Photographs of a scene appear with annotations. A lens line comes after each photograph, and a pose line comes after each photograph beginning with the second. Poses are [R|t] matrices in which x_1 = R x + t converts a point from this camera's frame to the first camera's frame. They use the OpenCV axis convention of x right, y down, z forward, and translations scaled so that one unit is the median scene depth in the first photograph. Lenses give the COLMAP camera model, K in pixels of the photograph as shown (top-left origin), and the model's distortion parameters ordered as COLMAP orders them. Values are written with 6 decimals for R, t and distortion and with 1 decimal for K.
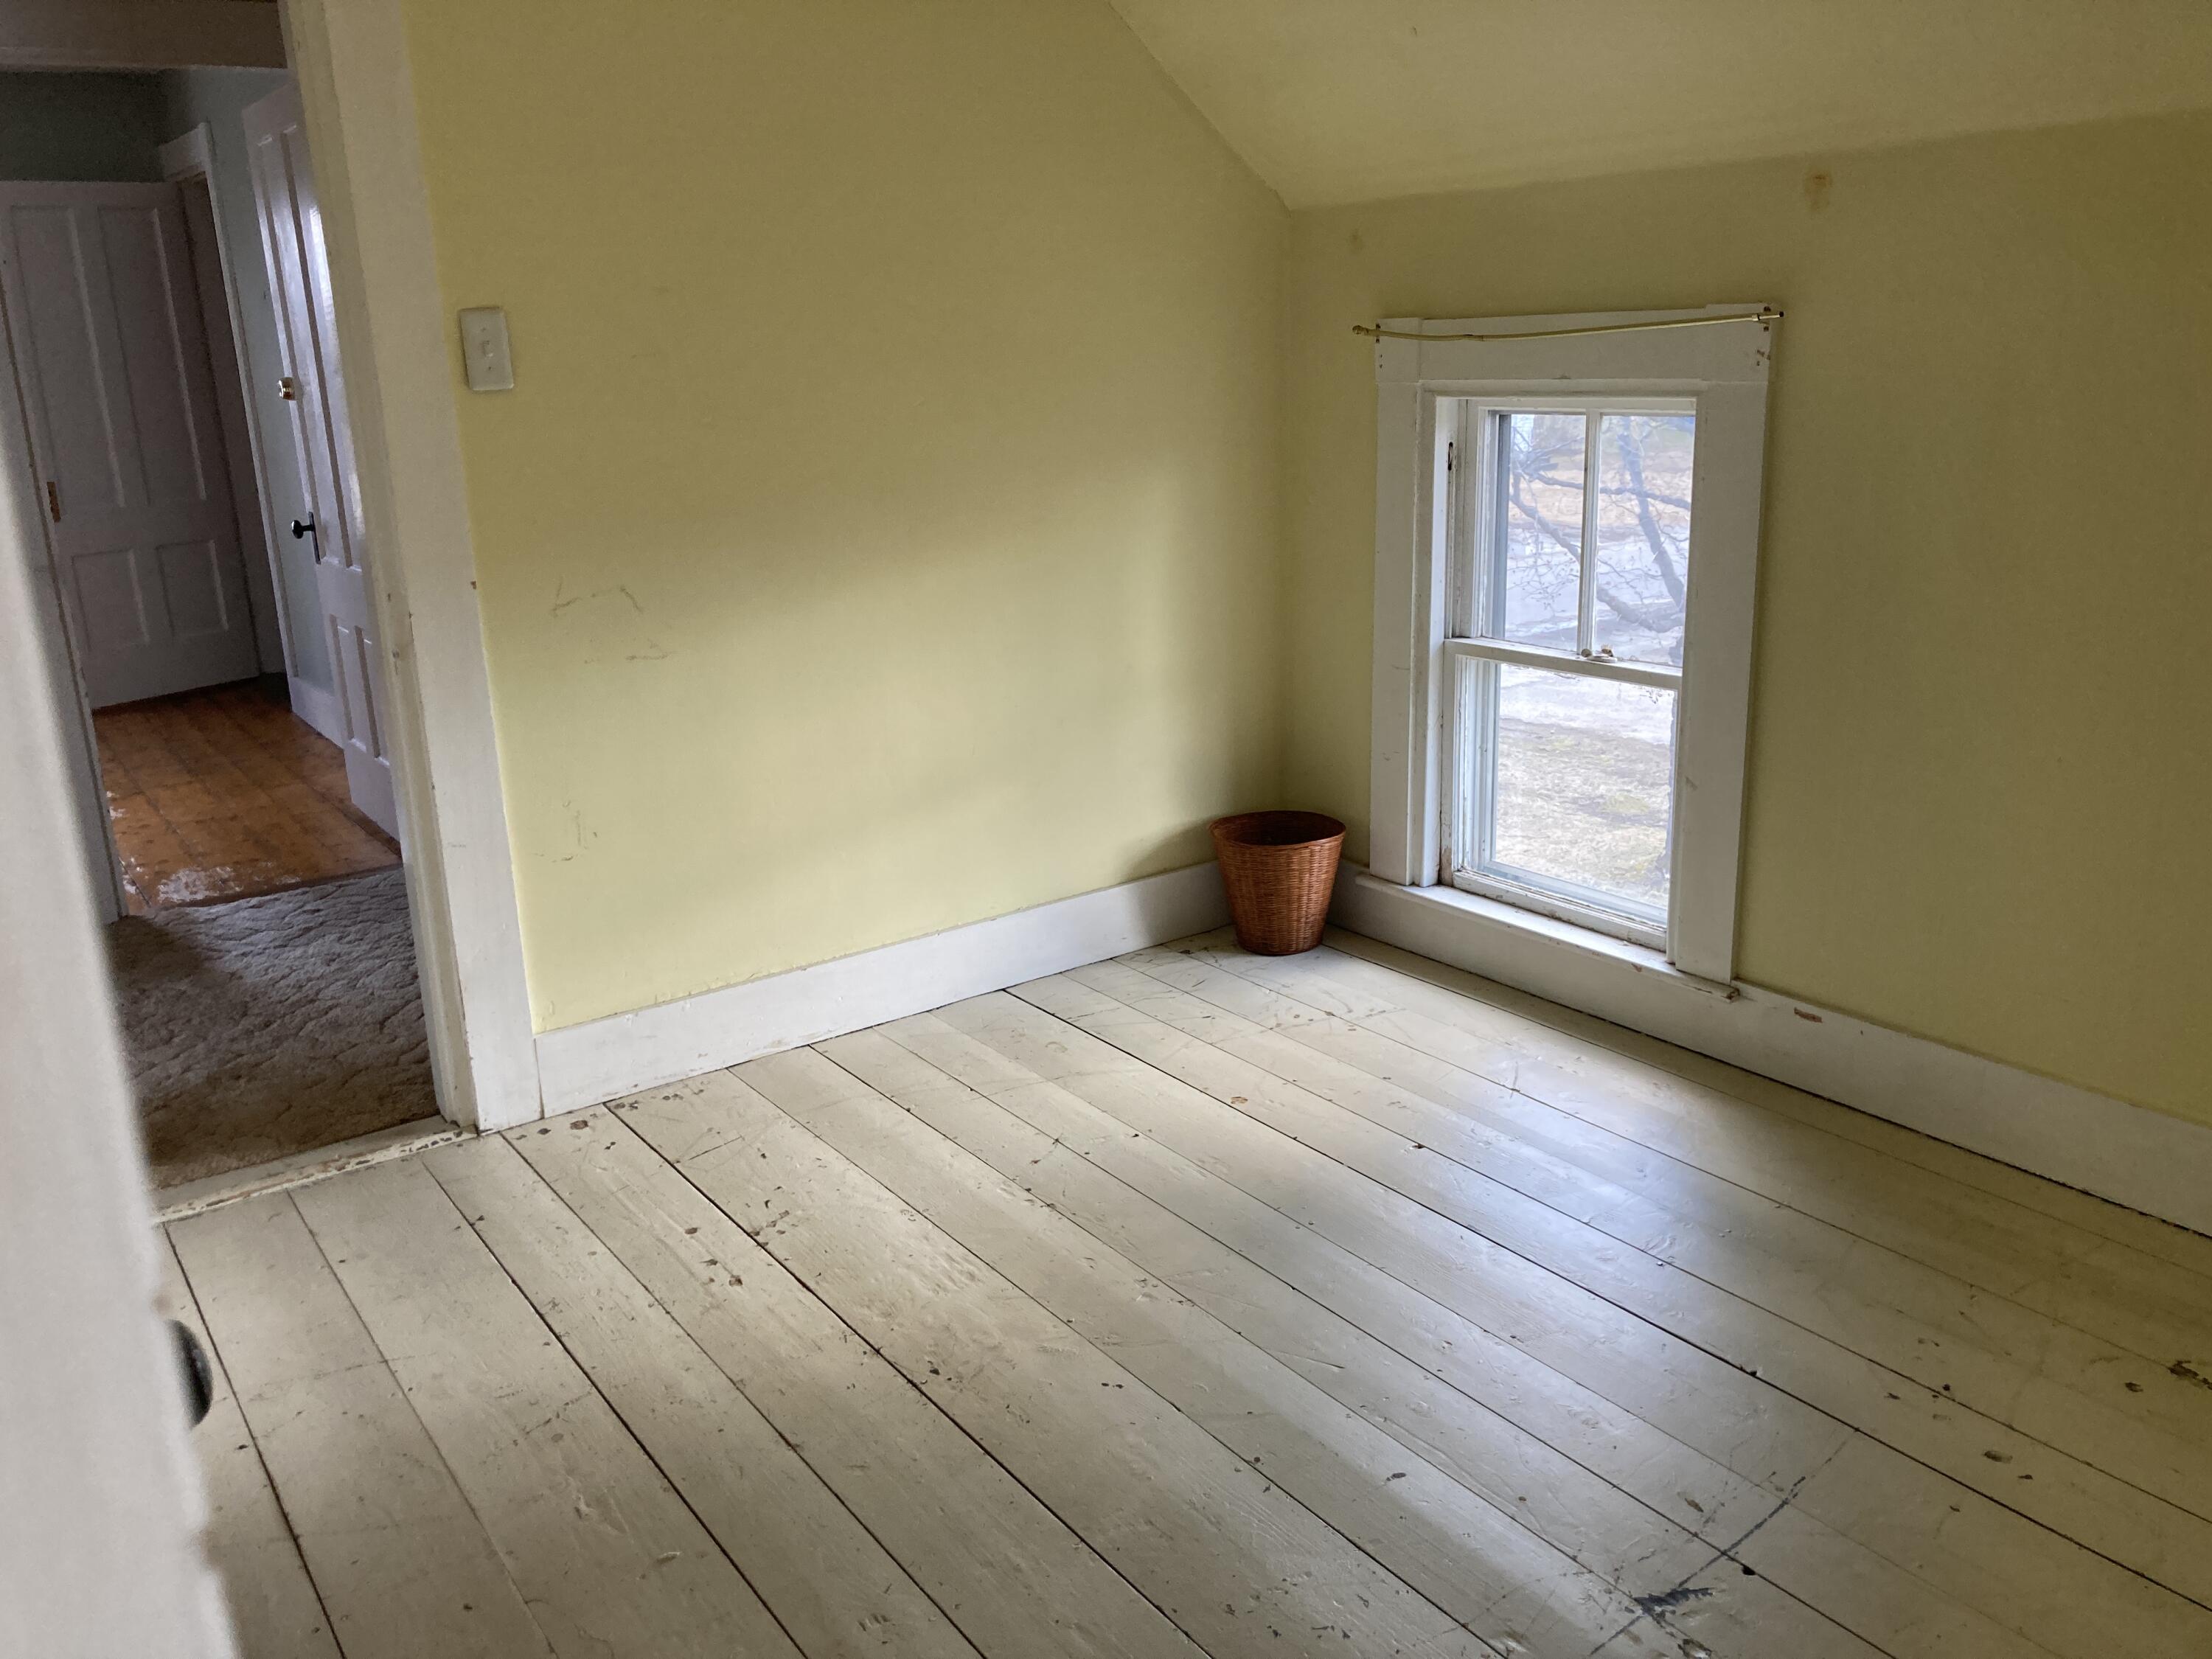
lens RADIAL K [[1829.8, 0, 1107.7], [0, 1829.8, 830.4], [0, 0, 1]] dist [0.041805, -0.039698]
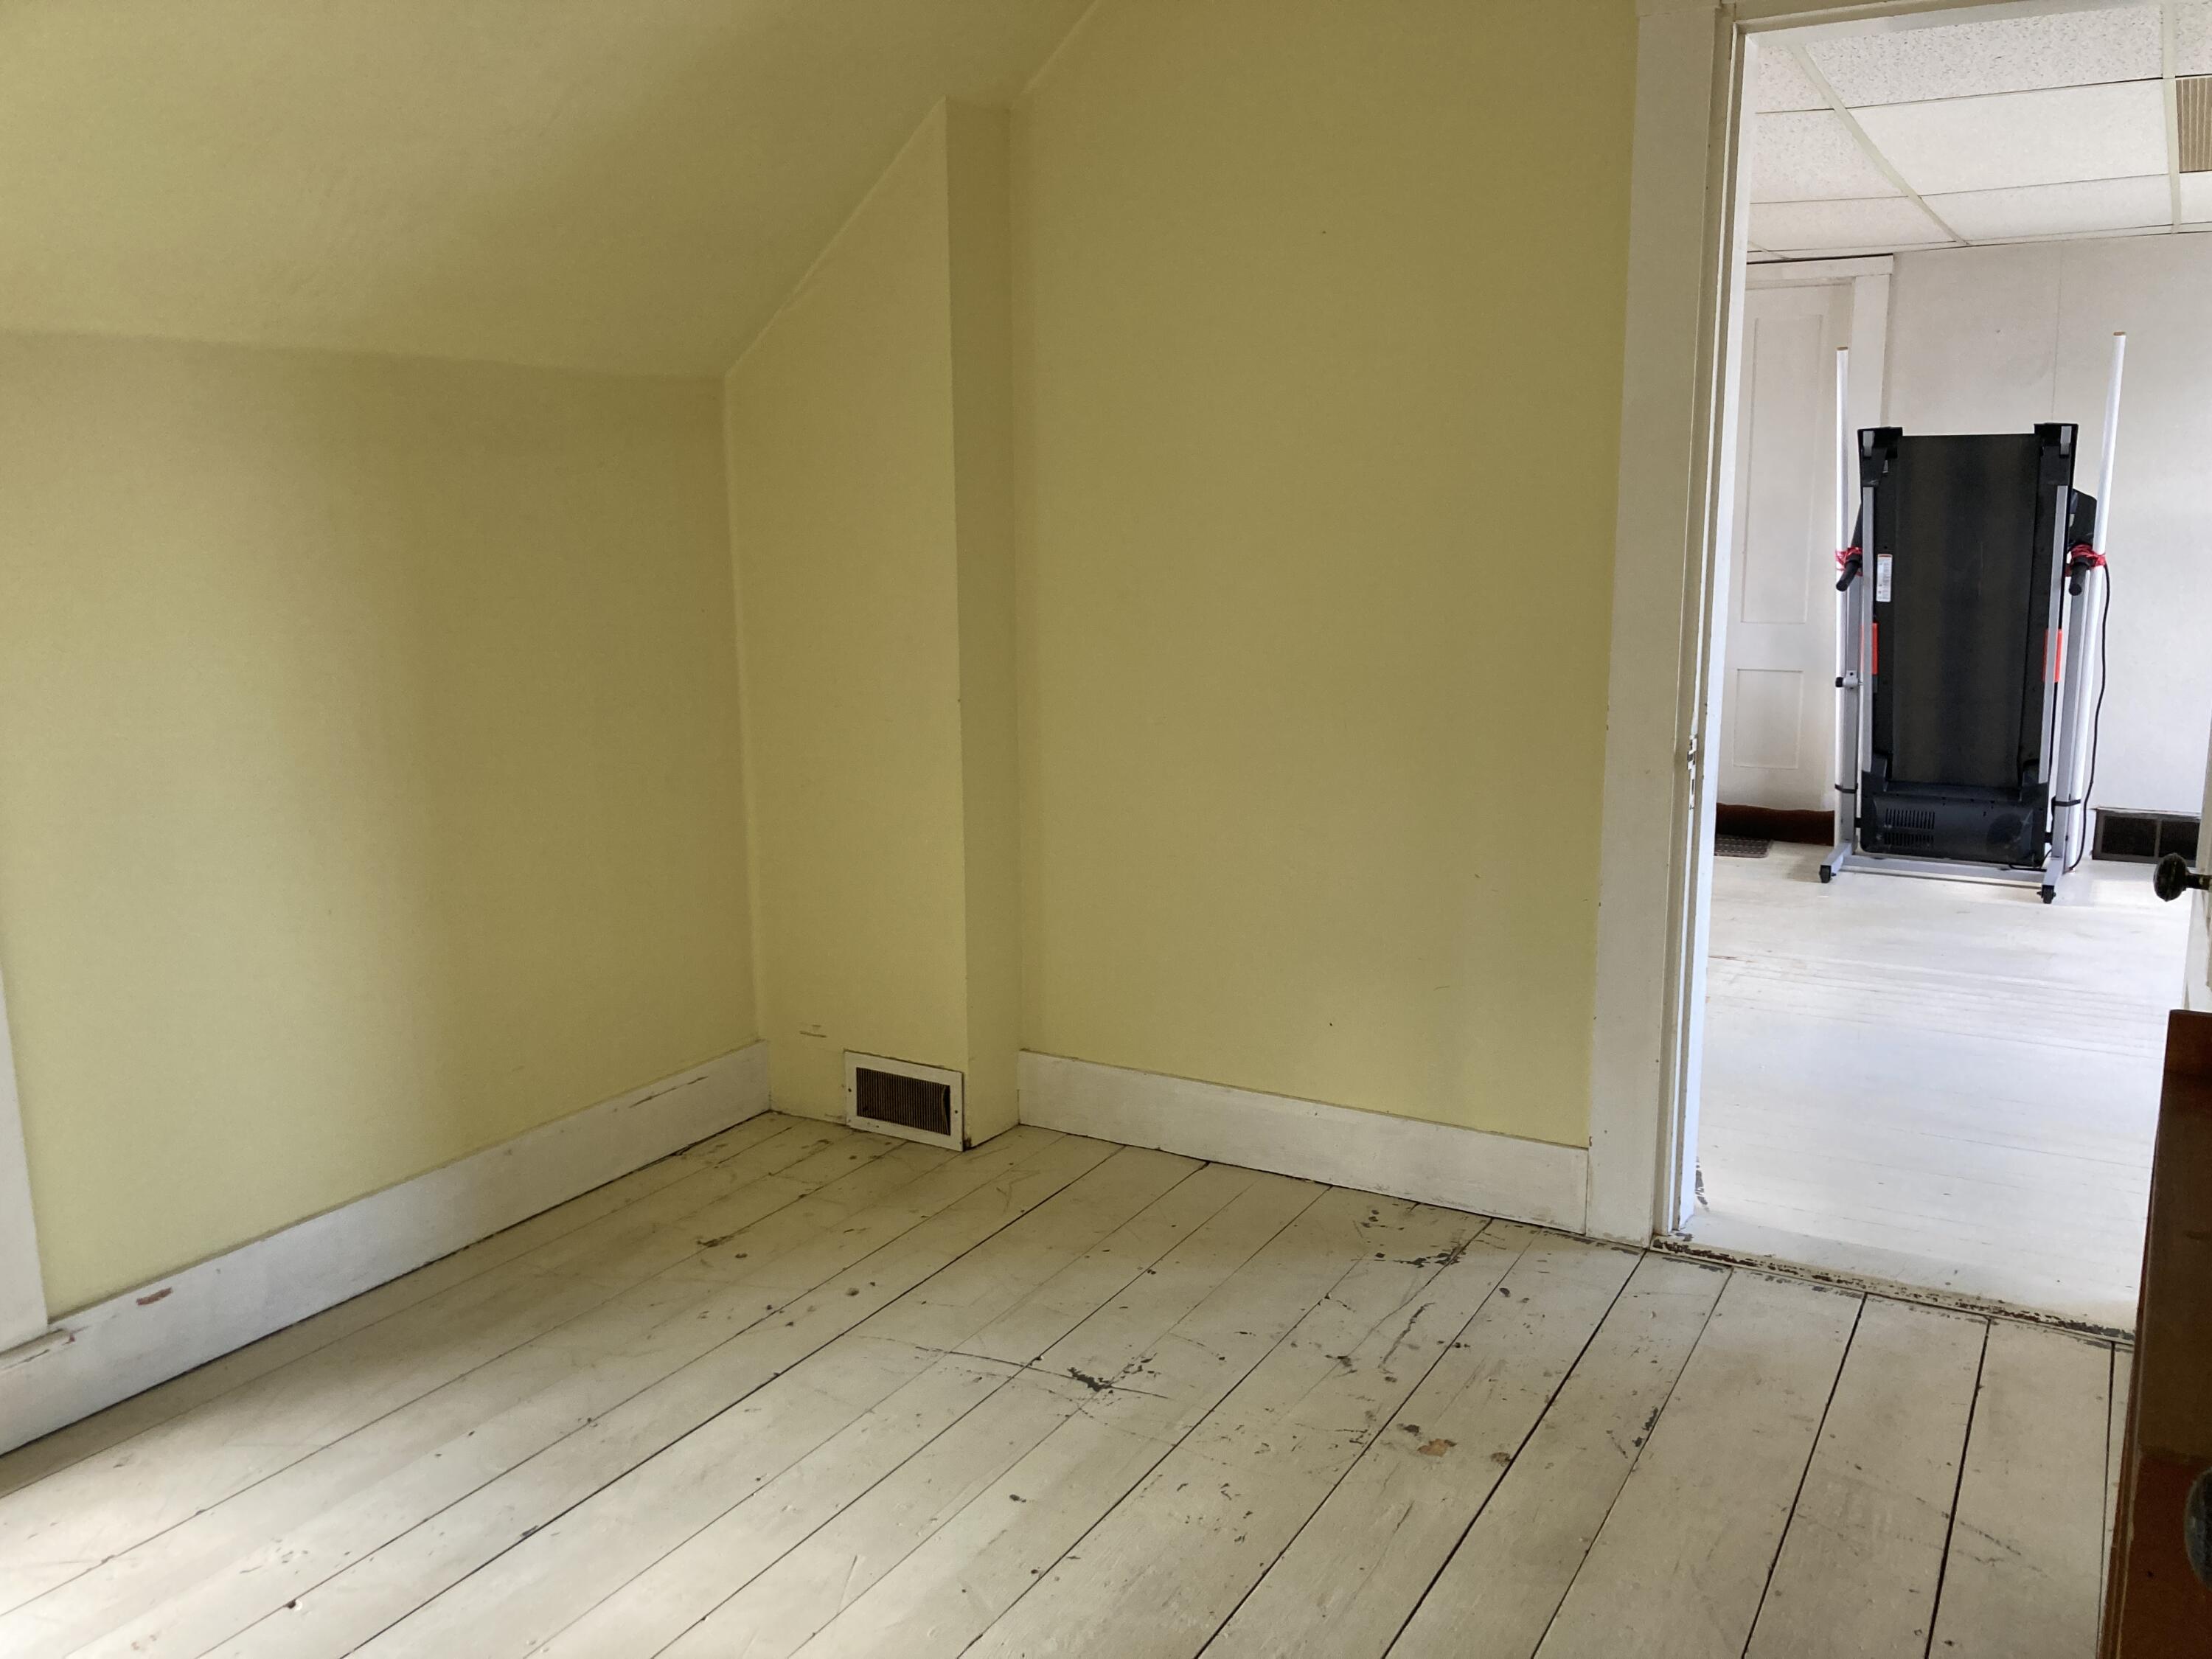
lens RADIAL K [[1829.8, 0, 1112.9], [0, 1829.8, 827.5], [0, 0, 1]] dist [0.041805, -0.039698]
pose [[-0.440652, -0.122329, 0.889304, -0.669504], [0.259869, 0.930868, 0.256812, -0.249926], [-0.859240, 0.344267, -0.378399, 1.010789]]
